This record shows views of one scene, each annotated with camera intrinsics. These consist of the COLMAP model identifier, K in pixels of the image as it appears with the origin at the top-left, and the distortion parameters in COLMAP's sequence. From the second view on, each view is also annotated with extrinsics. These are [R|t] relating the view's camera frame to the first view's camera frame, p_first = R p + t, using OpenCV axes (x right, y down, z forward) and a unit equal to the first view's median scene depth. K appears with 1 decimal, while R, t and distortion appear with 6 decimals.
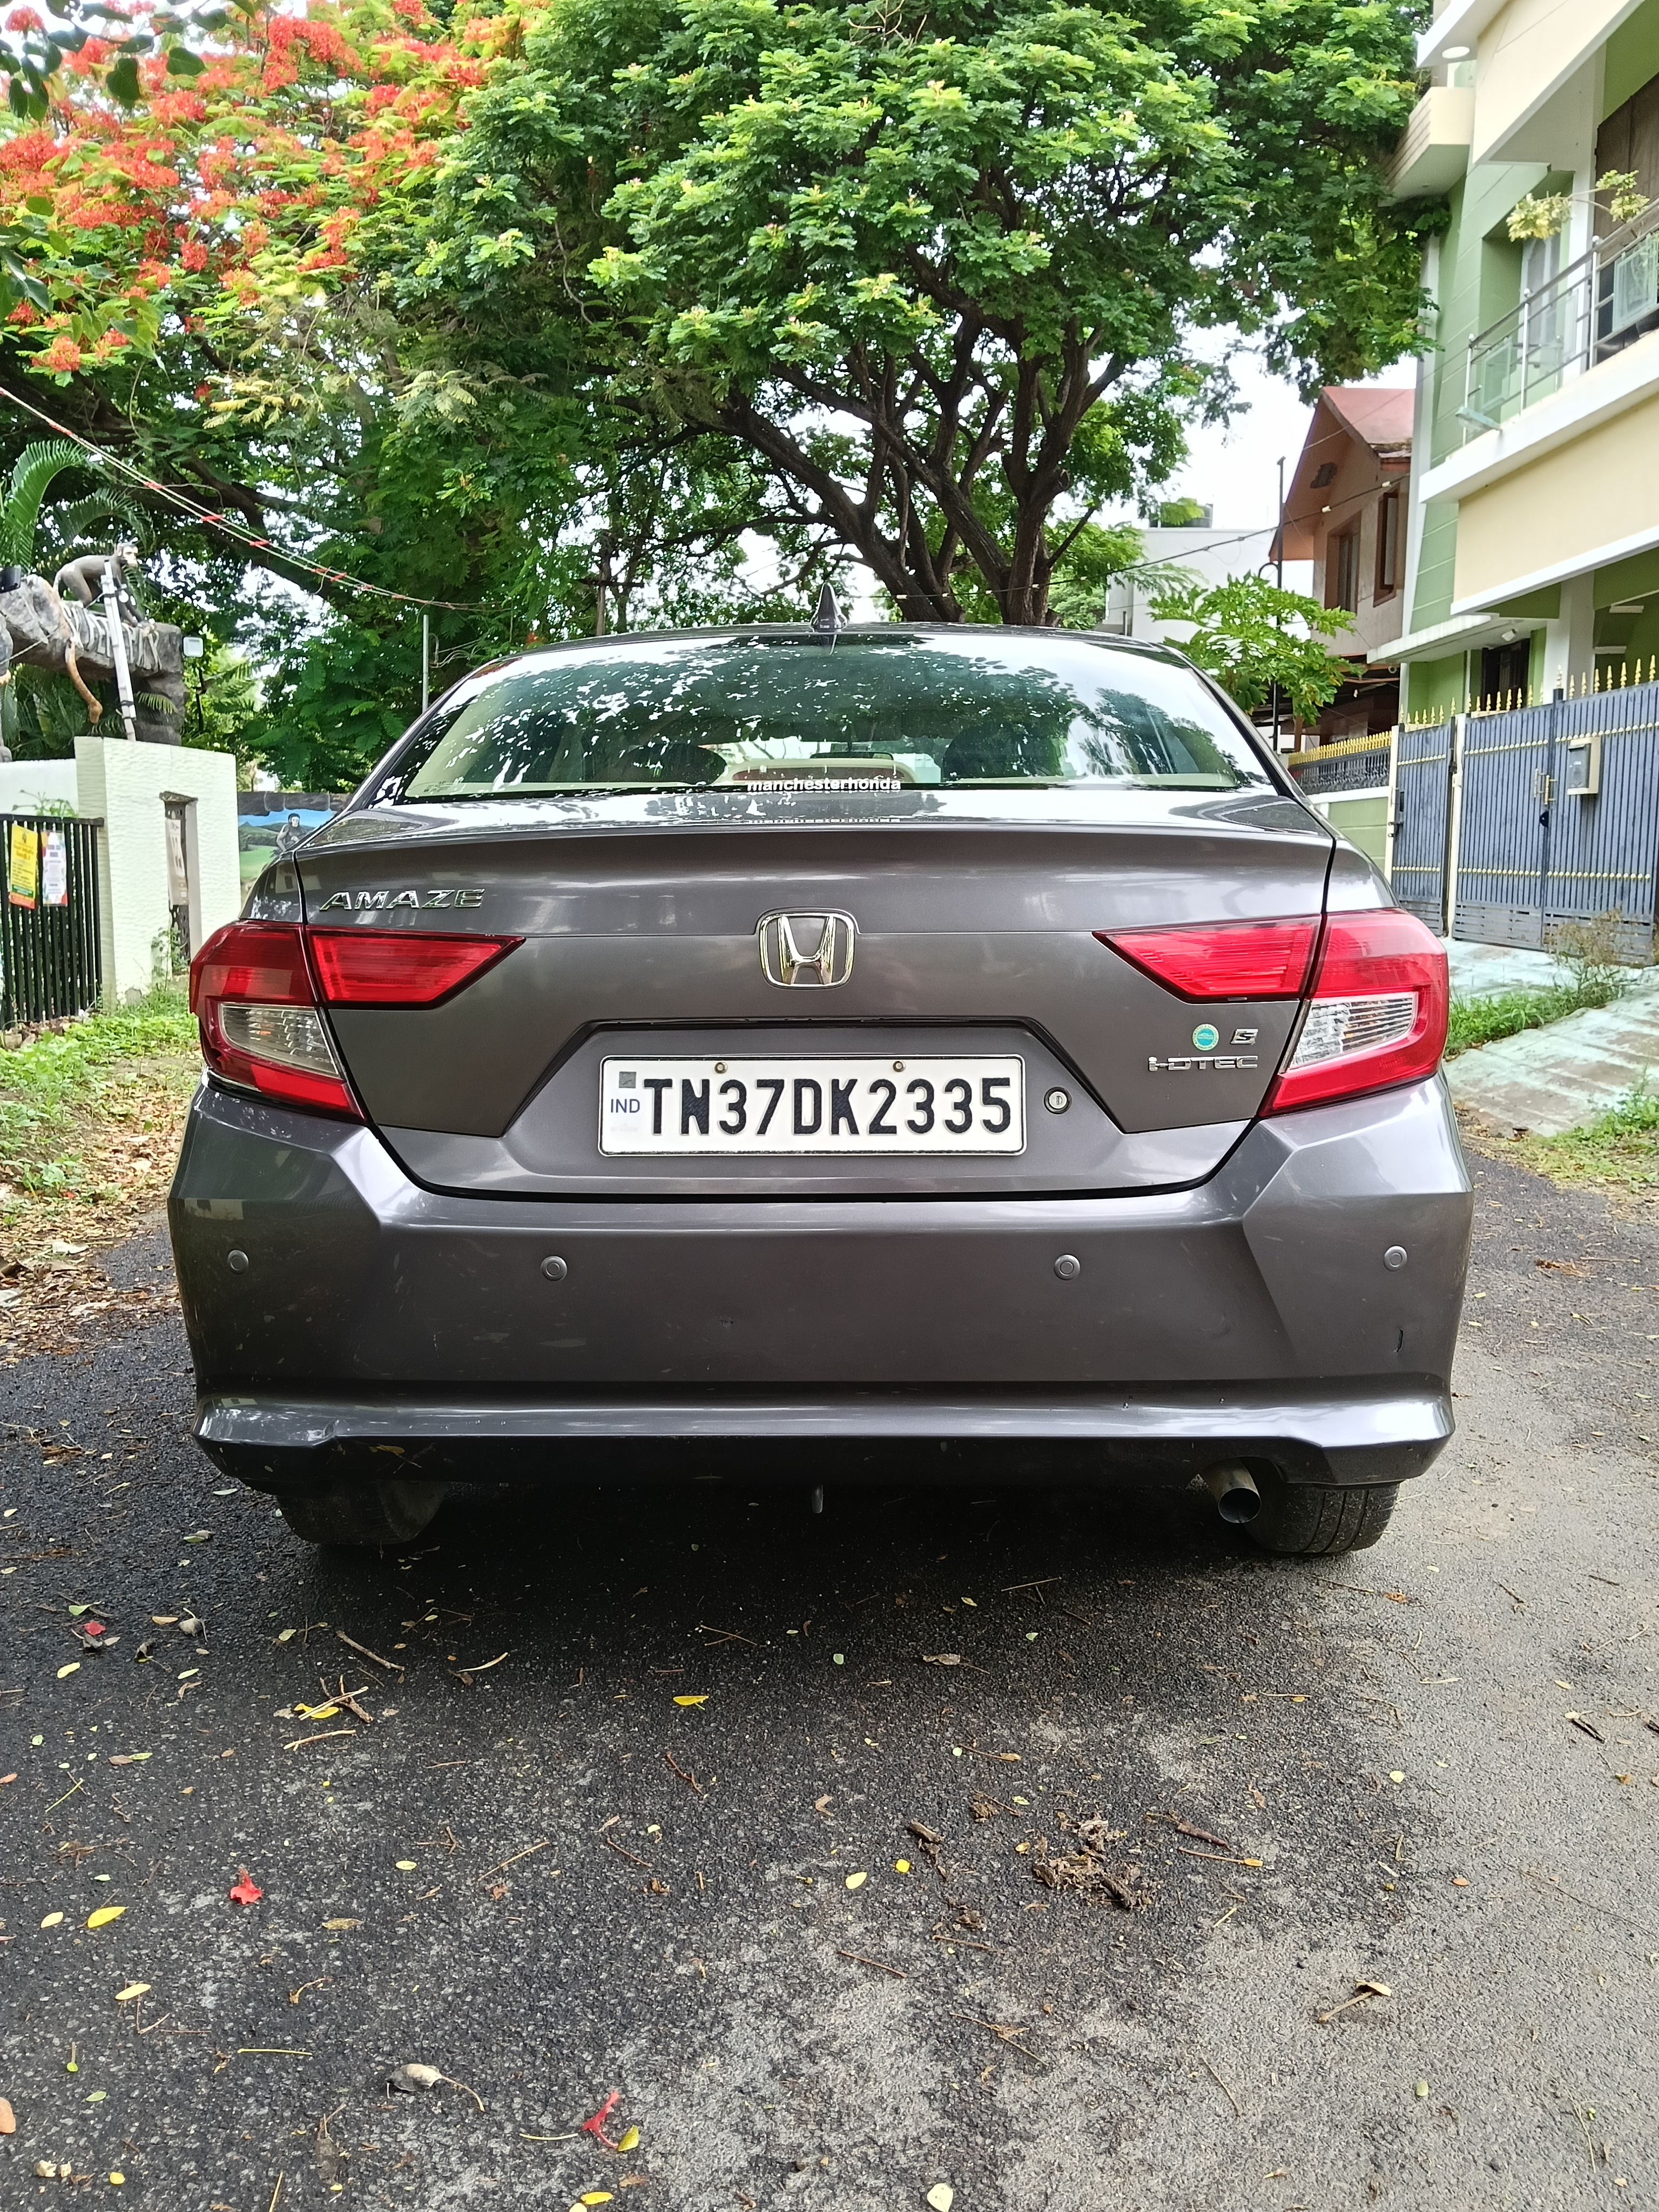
lens RADIAL K [[1816.1, 0, 819.6], [0, 1816.1, 1092.0], [0, 0, 1]] dist [0.033020, -0.085734]
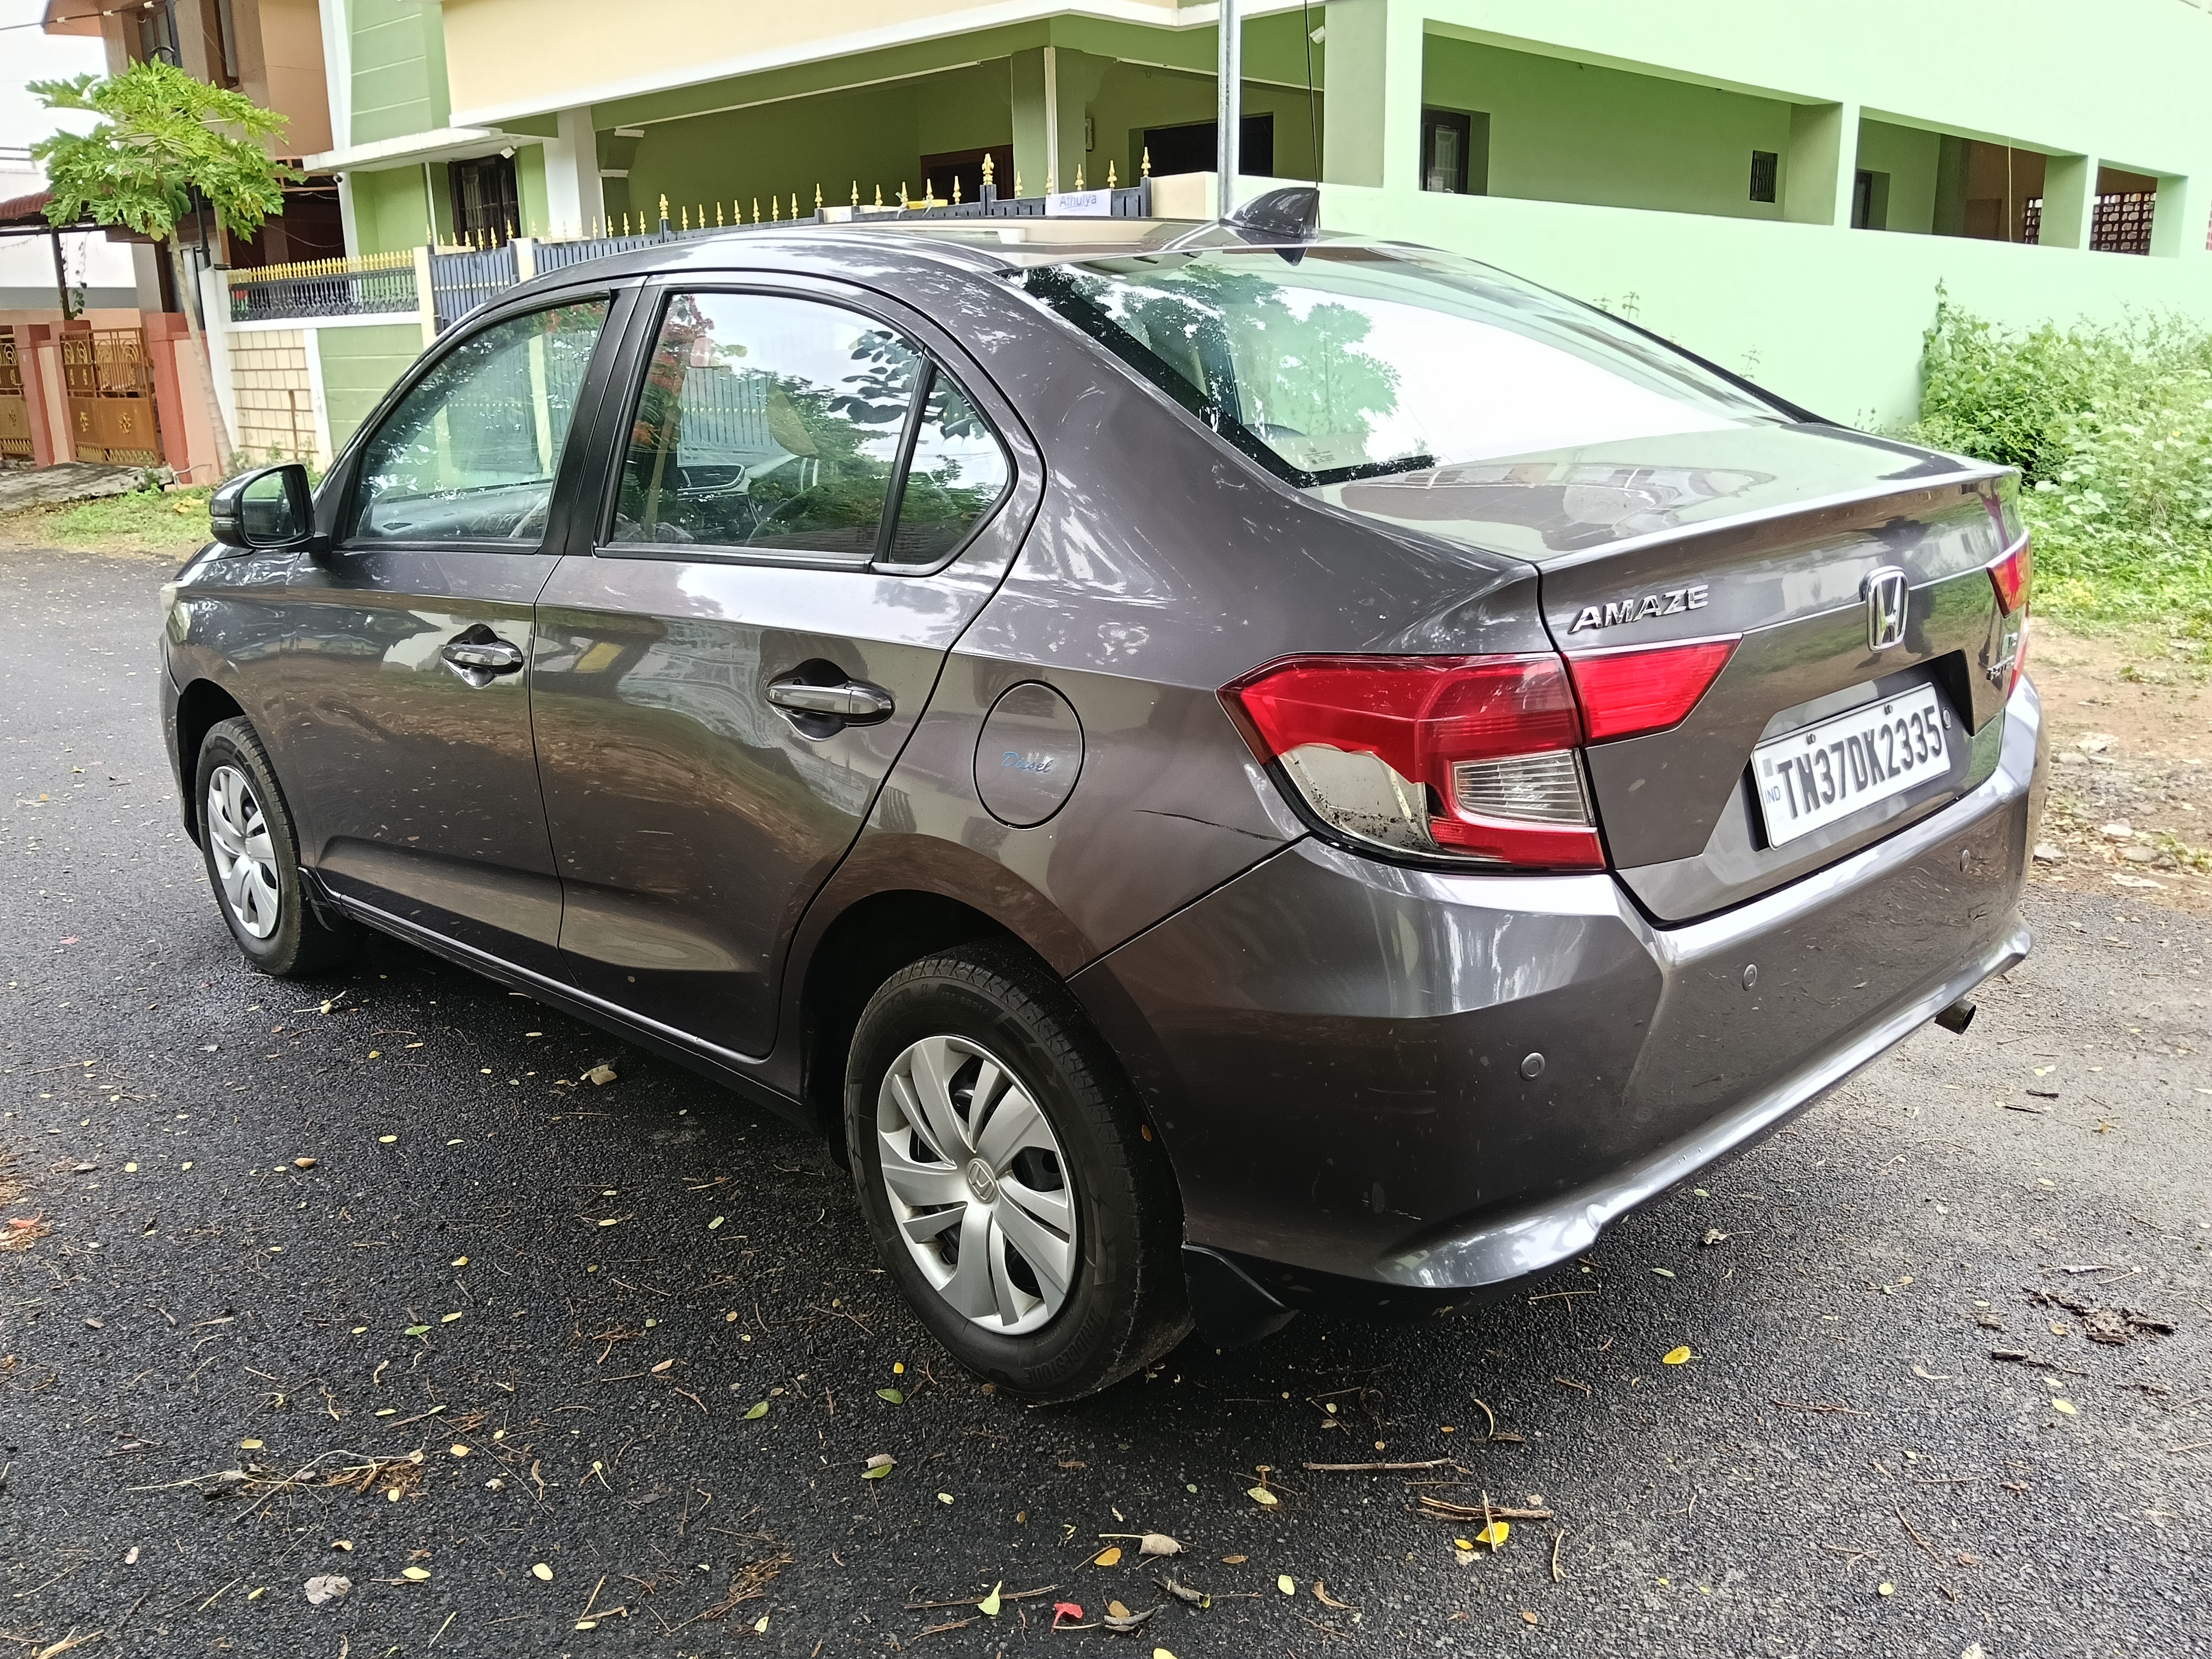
lens RADIAL K [[1816.1, 0, 1105.6], [0, 1816.1, 828.2], [0, 0, 1]] dist [0.033020, -0.085734]
pose [[0.693264, -0.202125, 0.691759, -0.851770], [0.116470, 0.978670, 0.169234, -0.149893], [-0.711210, -0.036755, 0.702018, 0.473853]]
